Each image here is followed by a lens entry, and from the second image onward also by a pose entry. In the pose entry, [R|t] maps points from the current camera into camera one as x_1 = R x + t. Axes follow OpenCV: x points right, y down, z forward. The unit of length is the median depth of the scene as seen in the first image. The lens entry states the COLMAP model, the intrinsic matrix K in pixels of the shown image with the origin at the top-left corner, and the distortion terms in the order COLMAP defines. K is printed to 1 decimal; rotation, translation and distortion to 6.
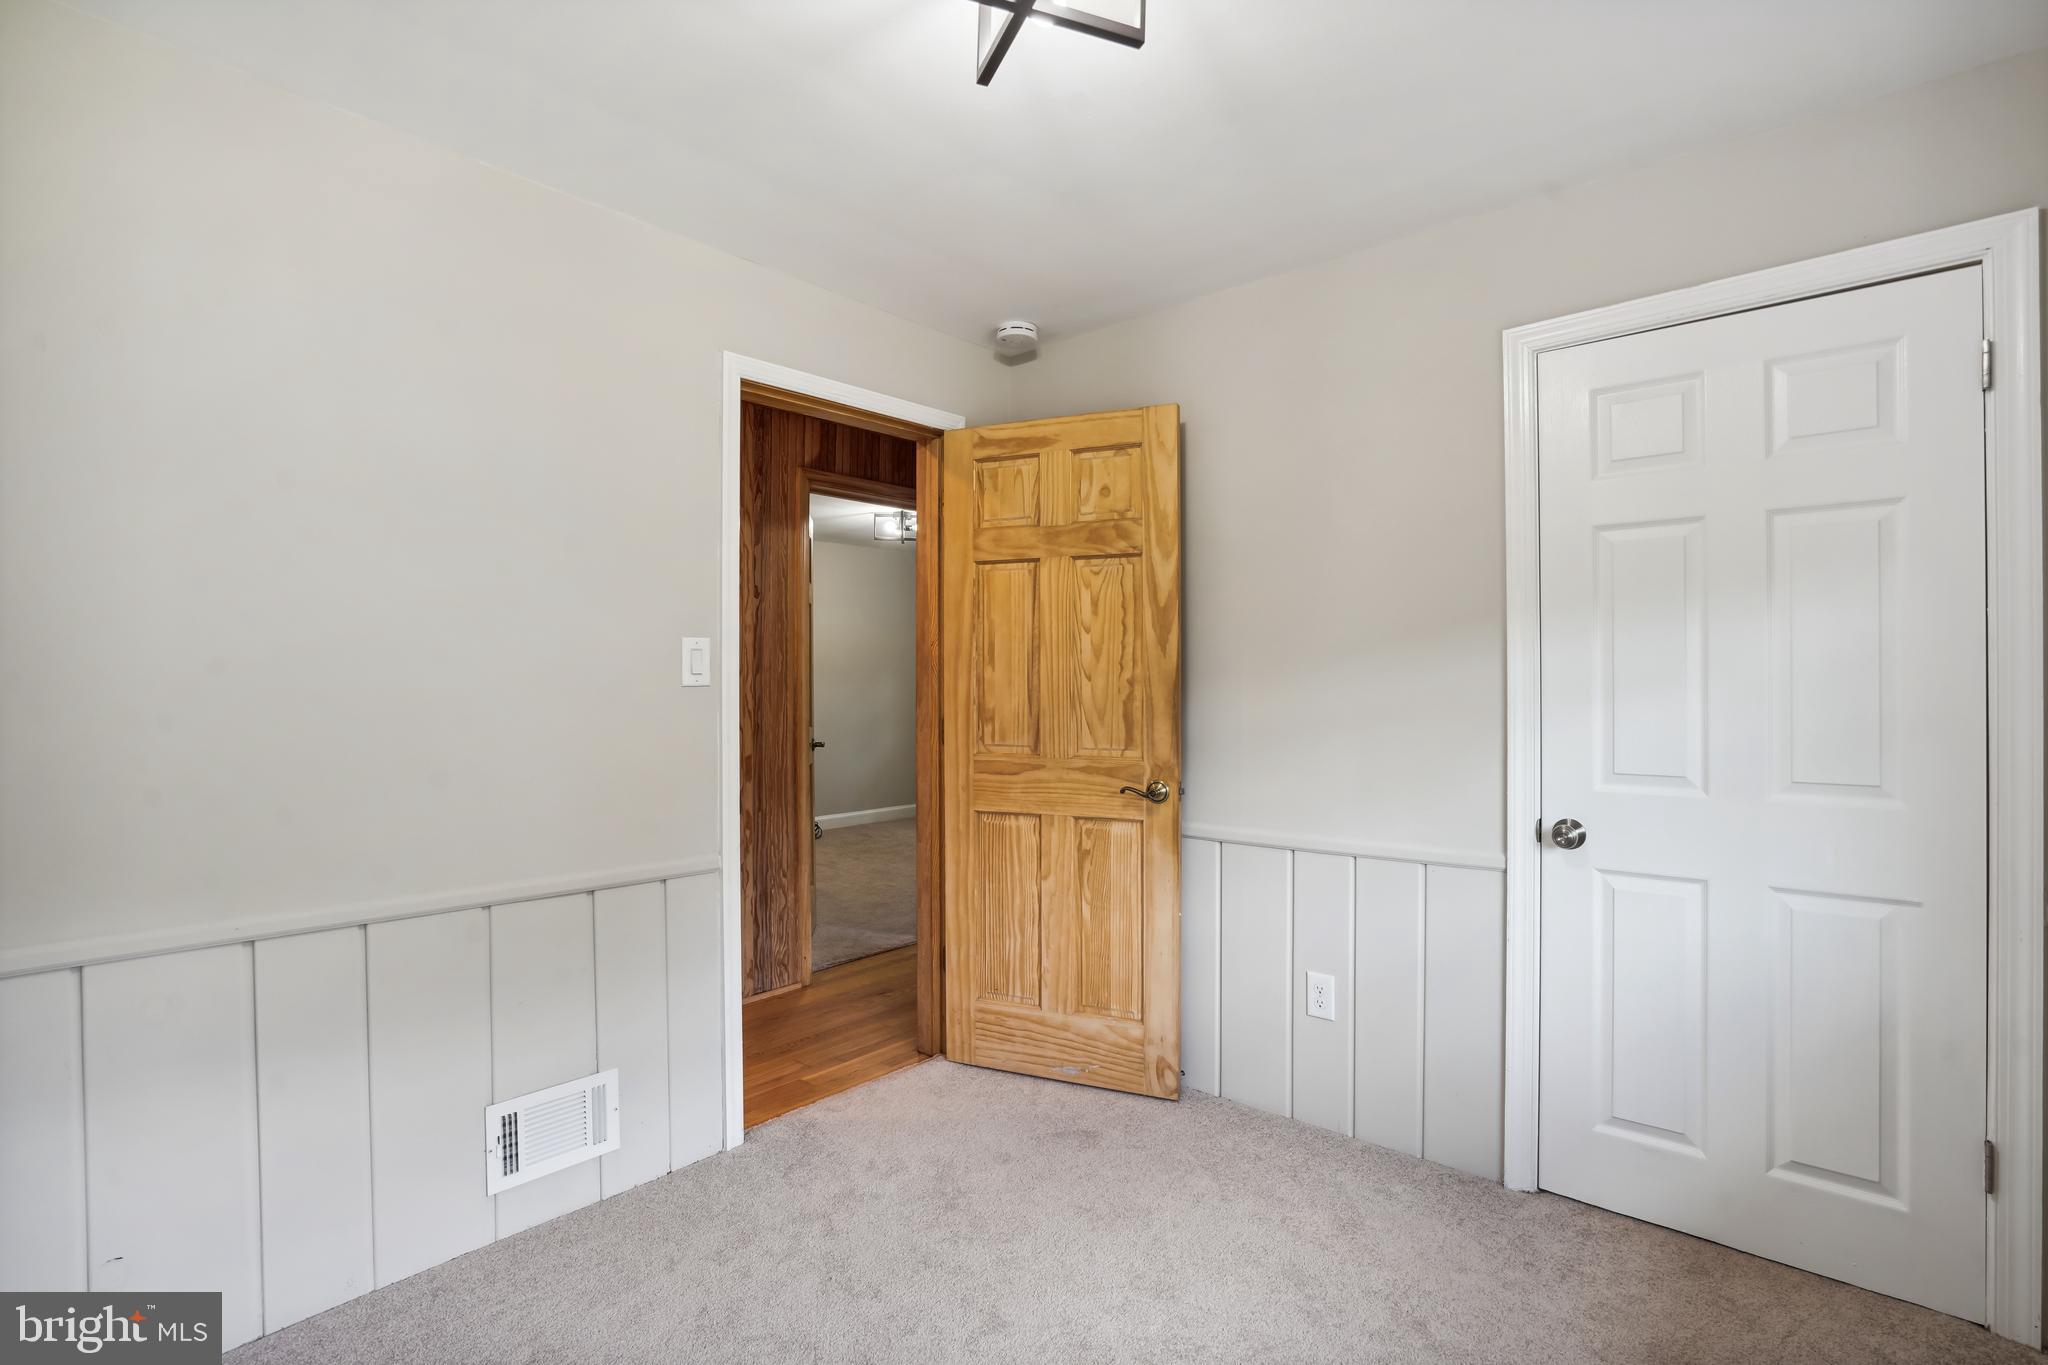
lens RADIAL K [[964.5, 0, 1029.8], [0, 964.5, 688.1], [0, 0, 1]] dist [-0.039177, 0.015131]
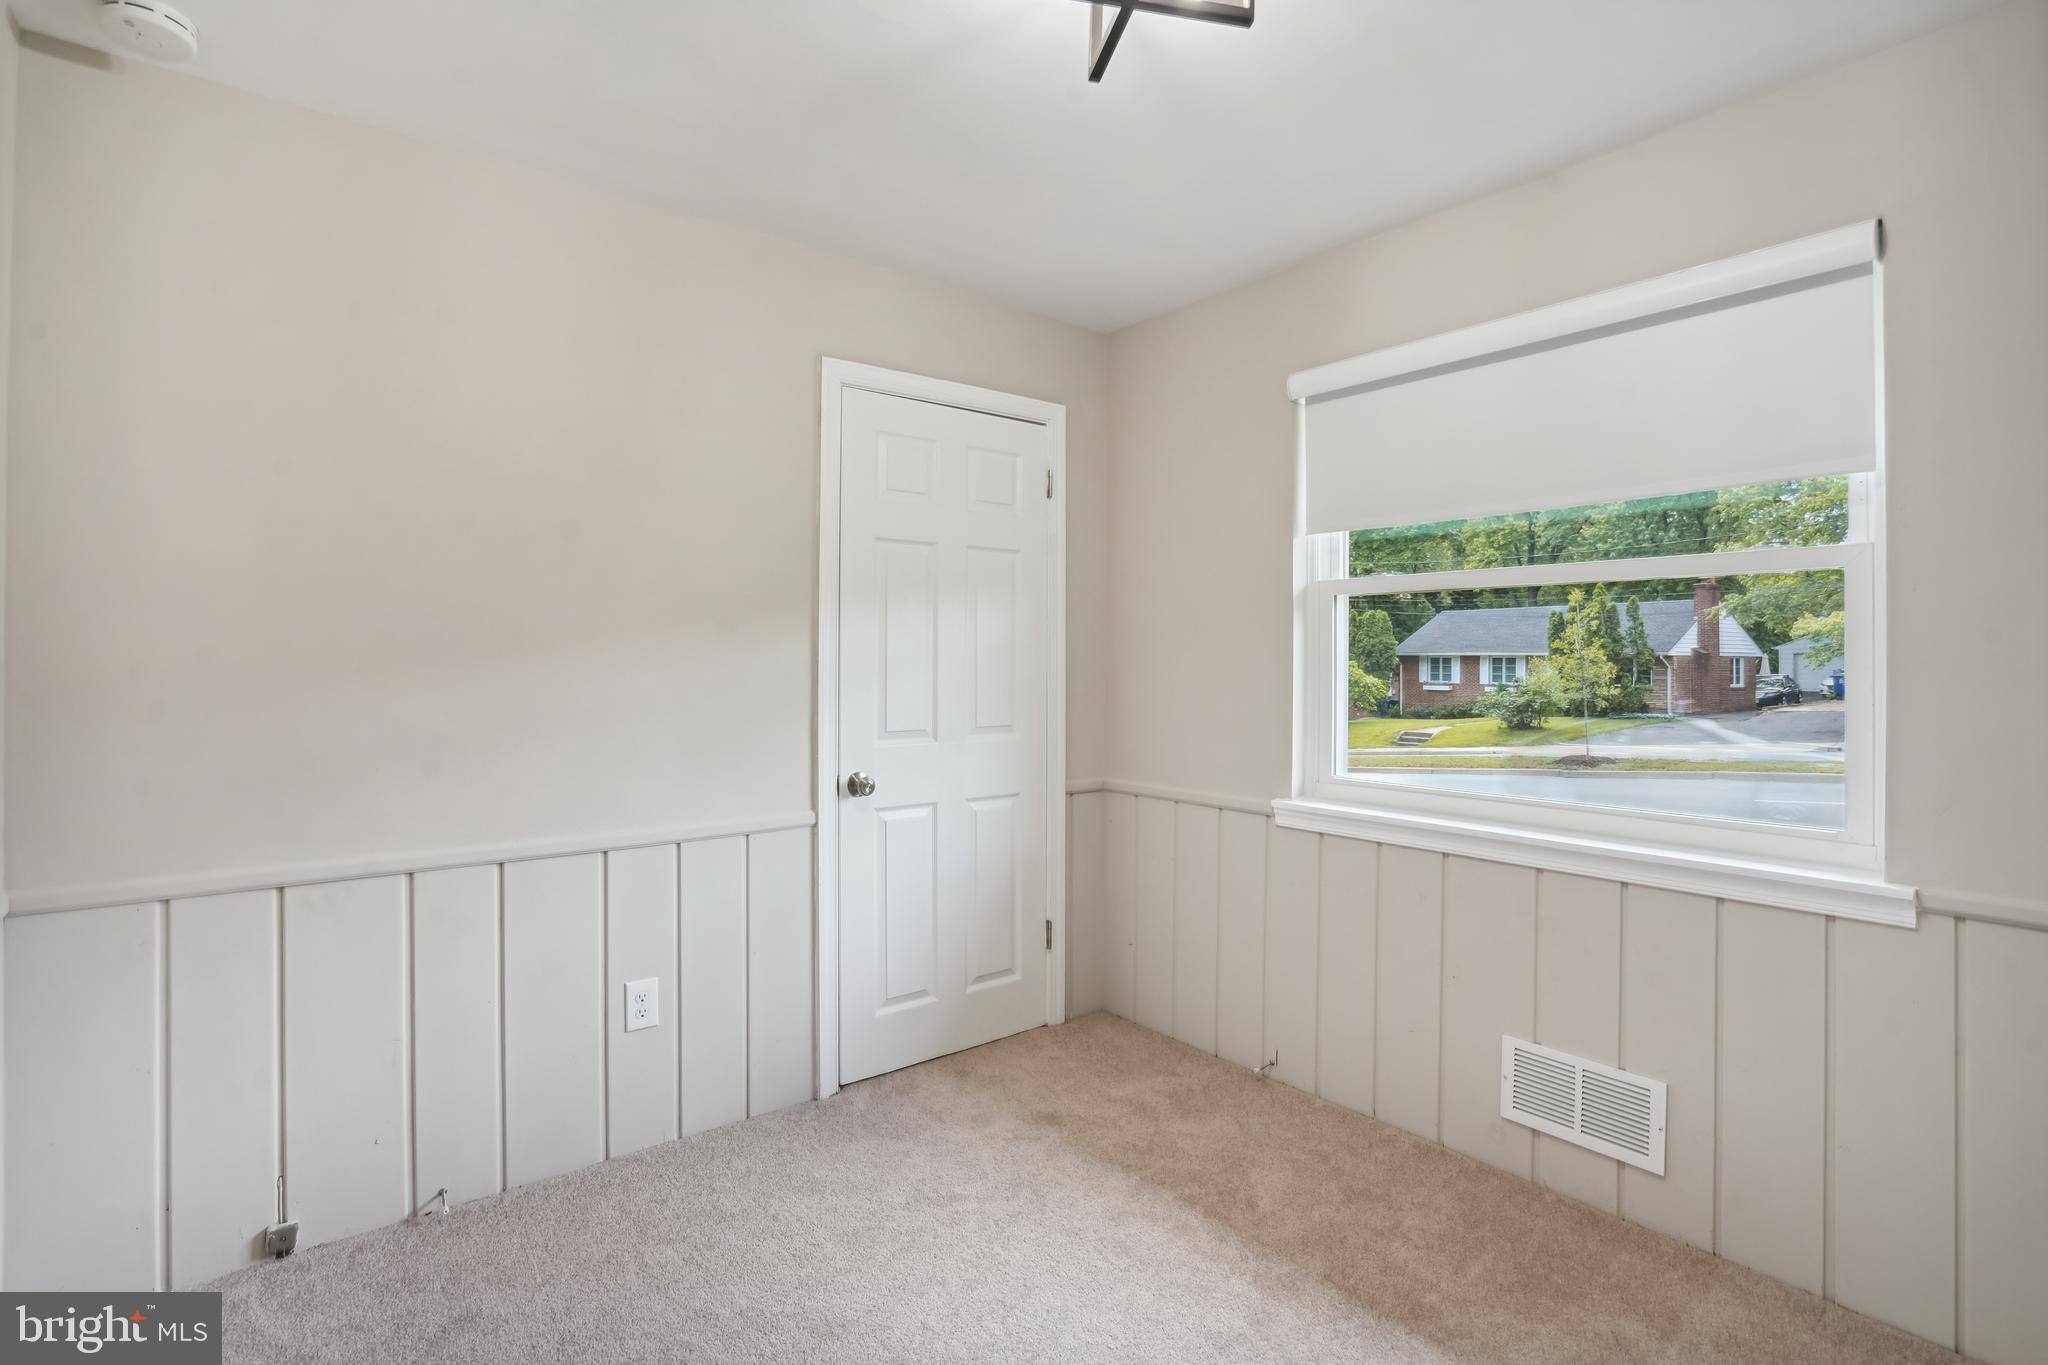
lens RADIAL K [[964.5, 0, 1038.5], [0, 964.5, 668.0], [0, 0, 1]] dist [-0.039177, 0.015131]
pose [[0.175843, -0.002537, 0.984415, -0.626990], [-0.000089, 0.999997, 0.002593, -0.000274], [-0.984418, -0.000544, 0.175842, 0.566422]]
